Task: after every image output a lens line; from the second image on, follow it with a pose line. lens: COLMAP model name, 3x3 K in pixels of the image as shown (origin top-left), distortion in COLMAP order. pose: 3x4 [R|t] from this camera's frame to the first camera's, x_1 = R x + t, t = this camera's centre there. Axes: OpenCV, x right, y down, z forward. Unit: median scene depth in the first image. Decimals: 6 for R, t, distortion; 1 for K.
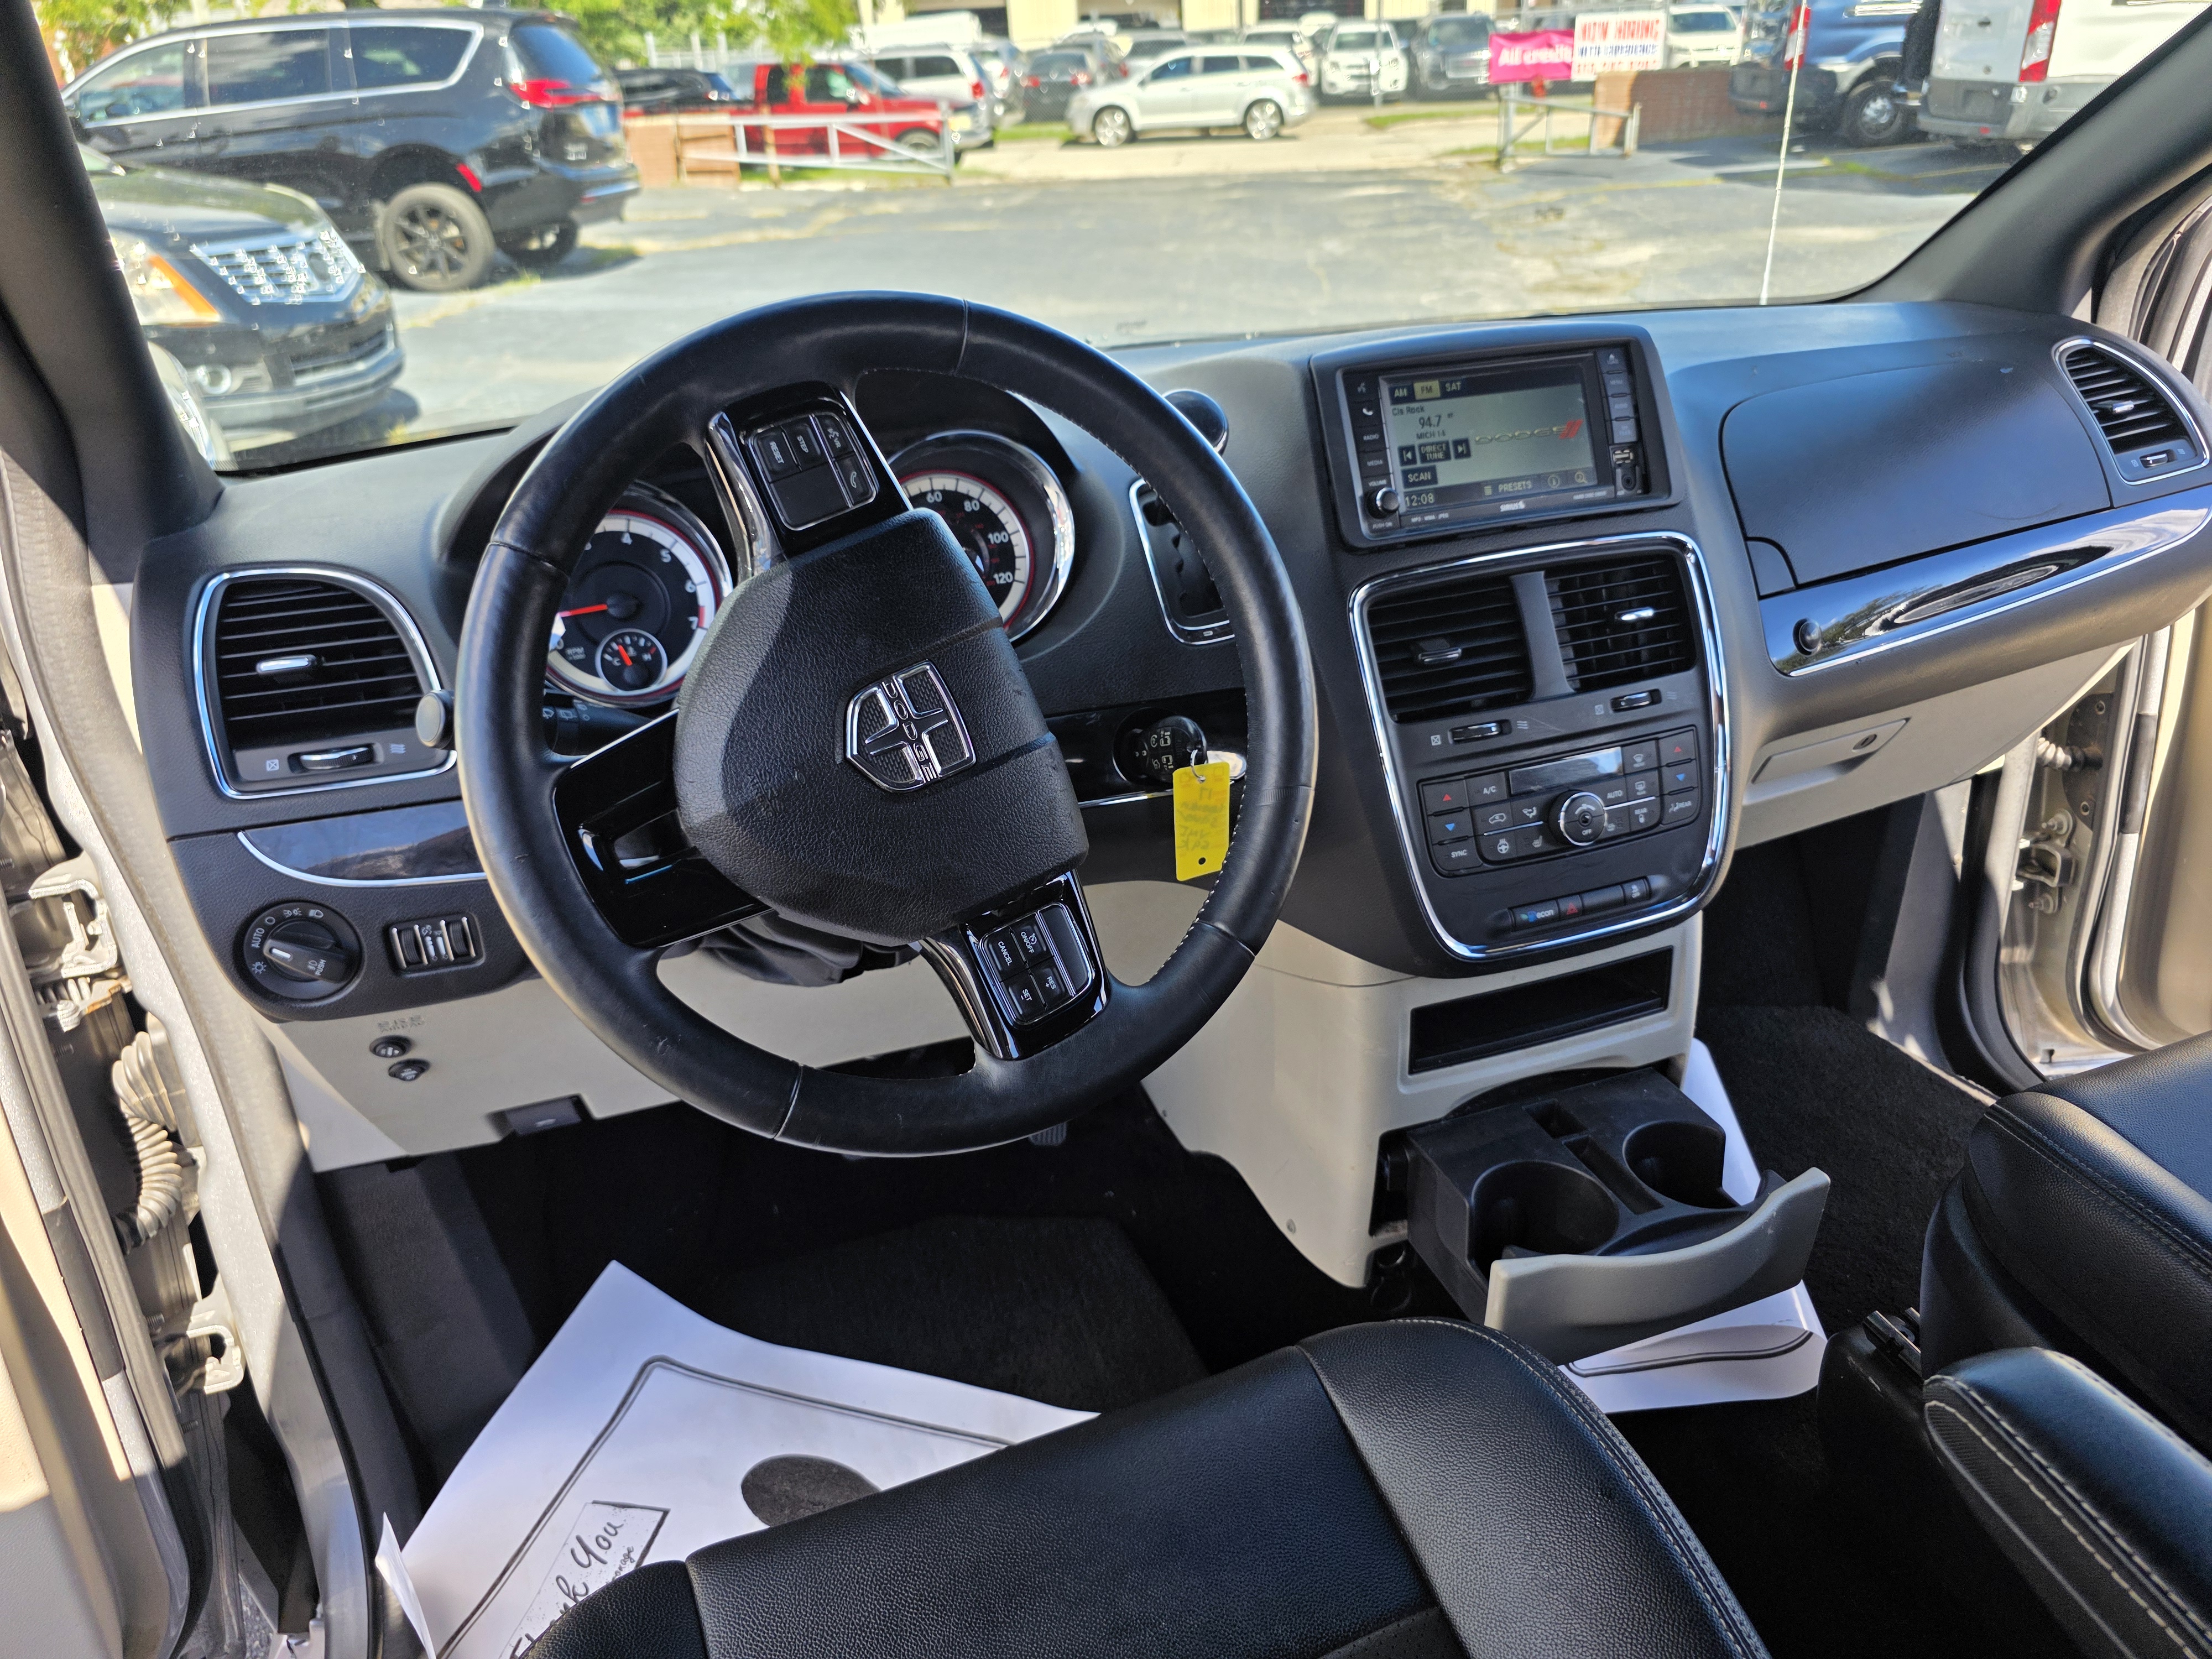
lens RADIAL K [[1487.1, 0, 1153.2], [0, 1487.1, 814.3], [0, 0, 1]] dist [0.041204, -0.035694]
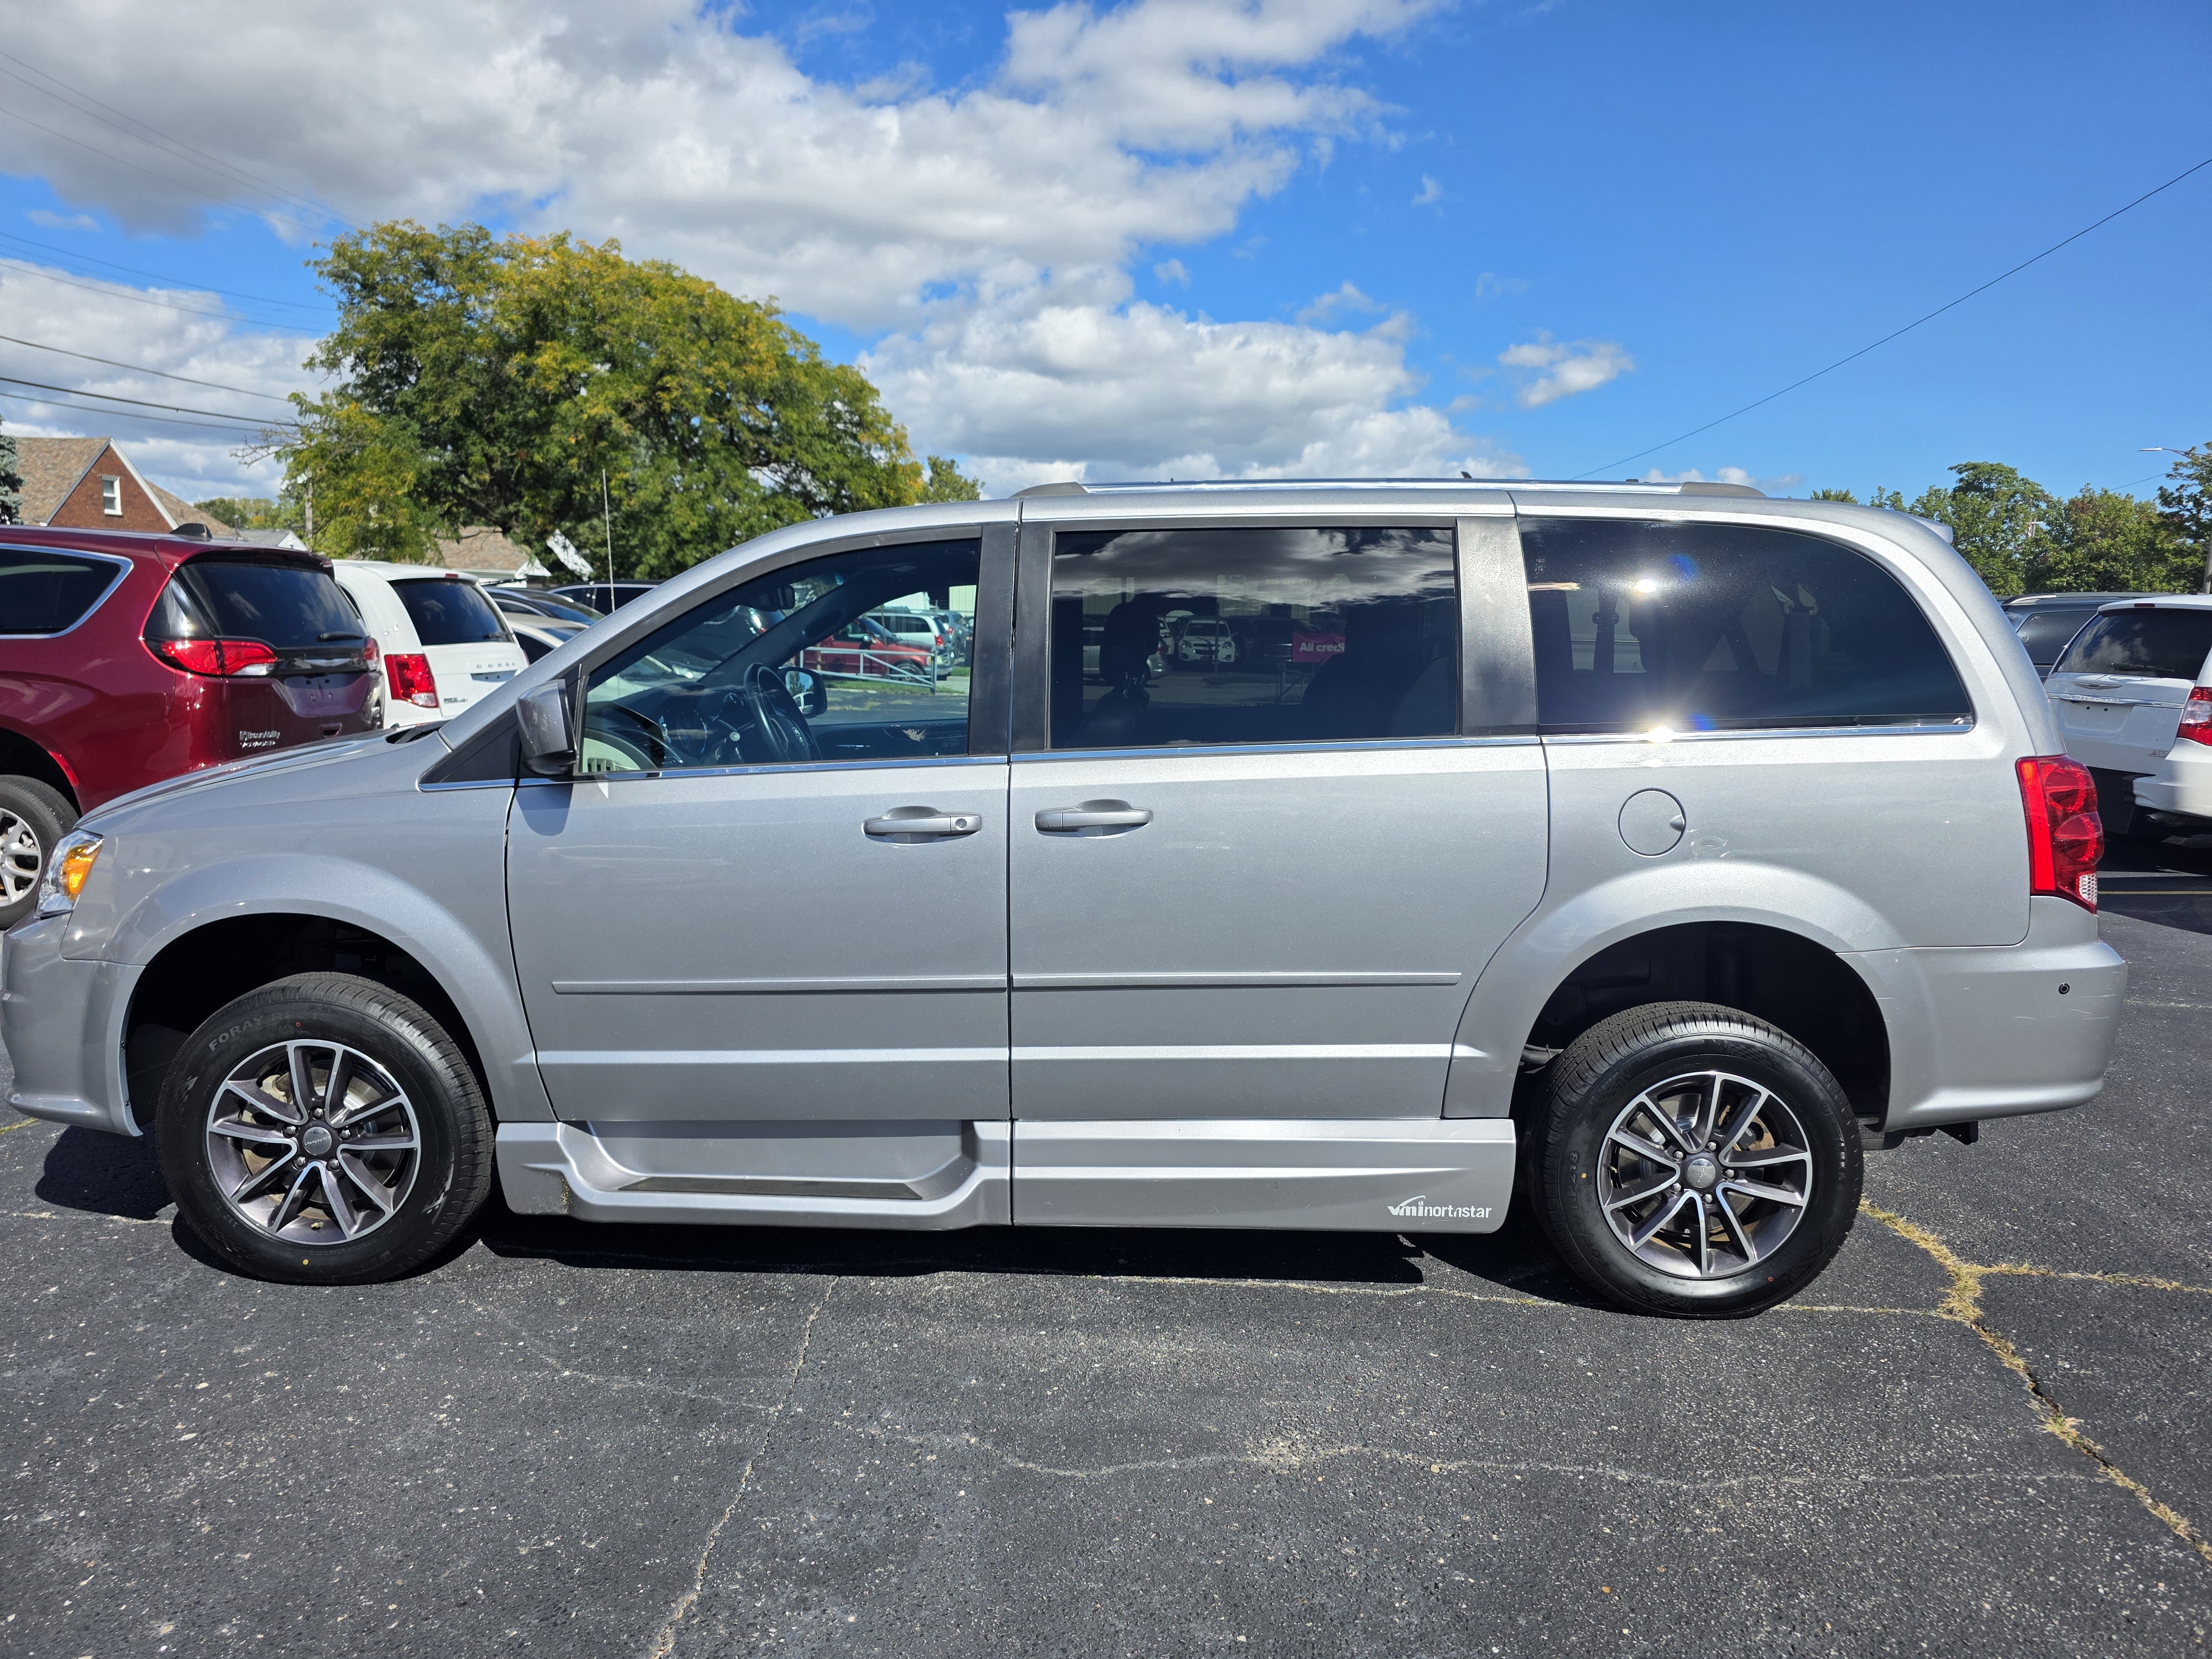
lens RADIAL K [[1487.1, 0, 1120.2], [0, 1487.1, 835.6], [0, 0, 1]] dist [0.041204, -0.035694]
pose [[0.996074, 0.065790, 0.059234, -0.020854], [-0.043140, 0.945015, -0.324170, 0.212614], [-0.077304, 0.320342, 0.944143, -0.430242]]
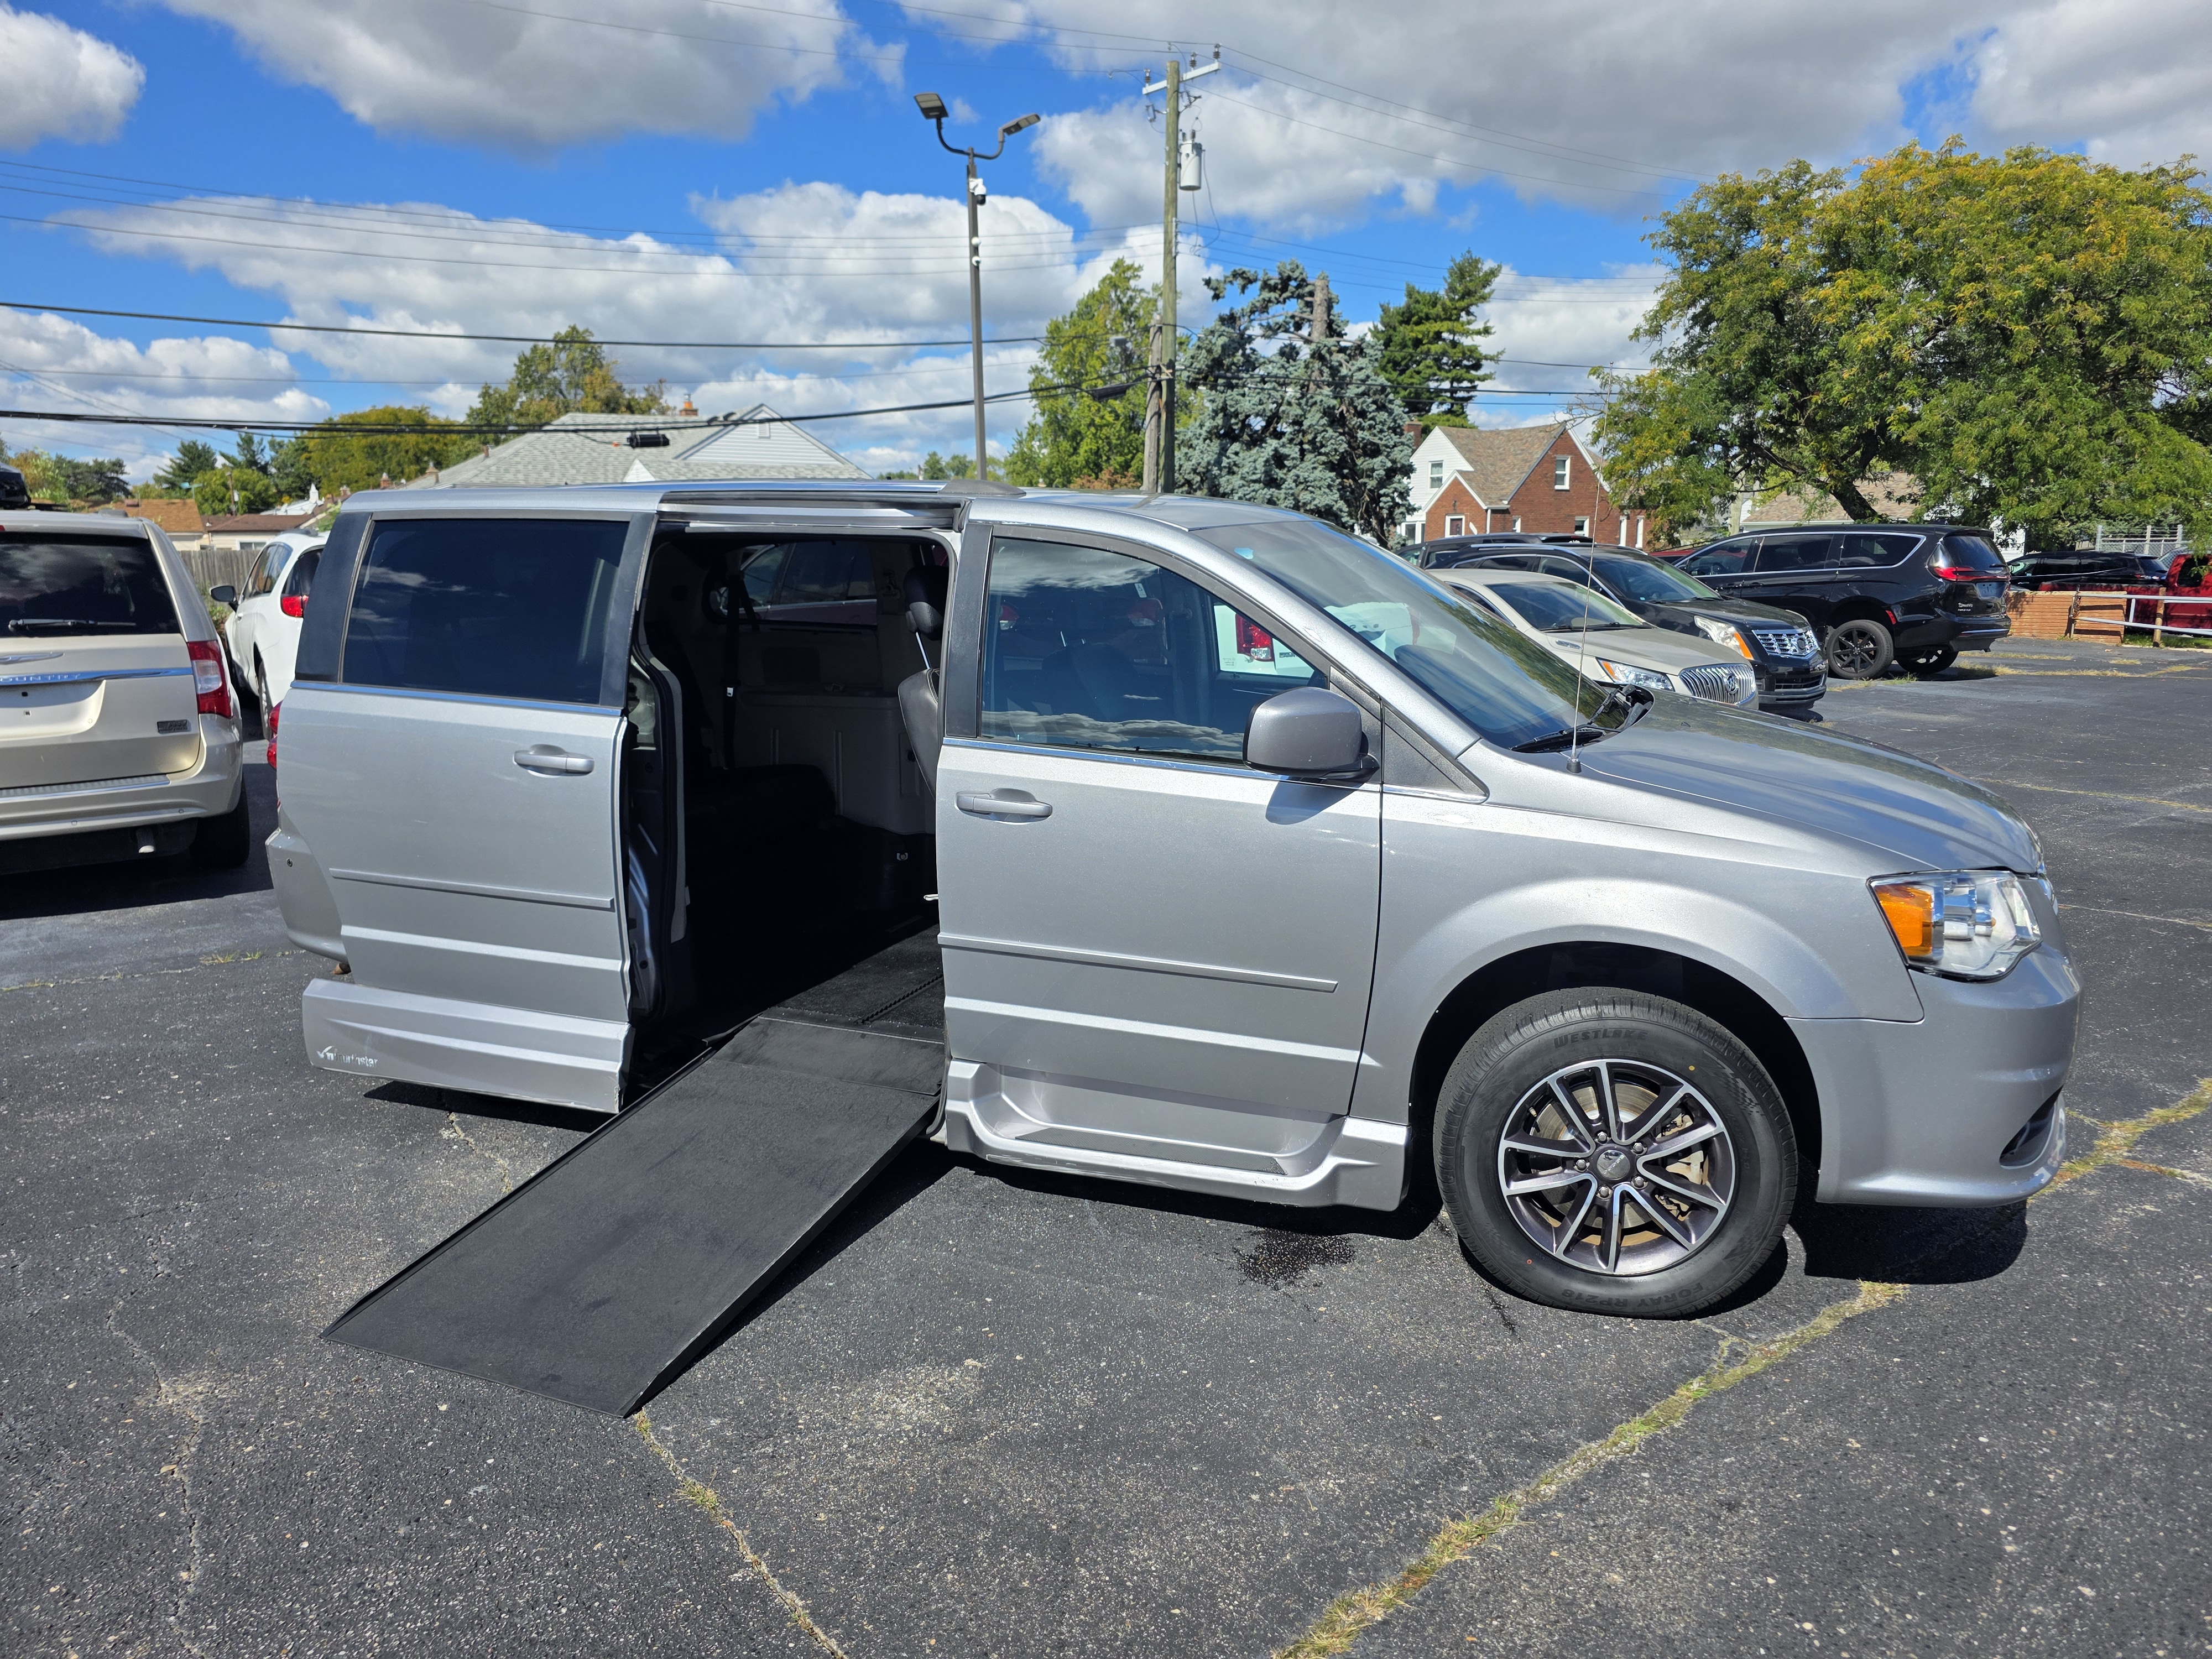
lens RADIAL K [[1487.1, 0, 1108.0], [0, 1487.1, 822.6], [0, 0, 1]] dist [0.041204, -0.035694]
pose [[0.632079, 0.175417, -0.754788, 0.163753], [-0.371326, 0.923492, -0.096333, 0.151258], [0.680142, 0.341163, 0.648857, -0.332825]]
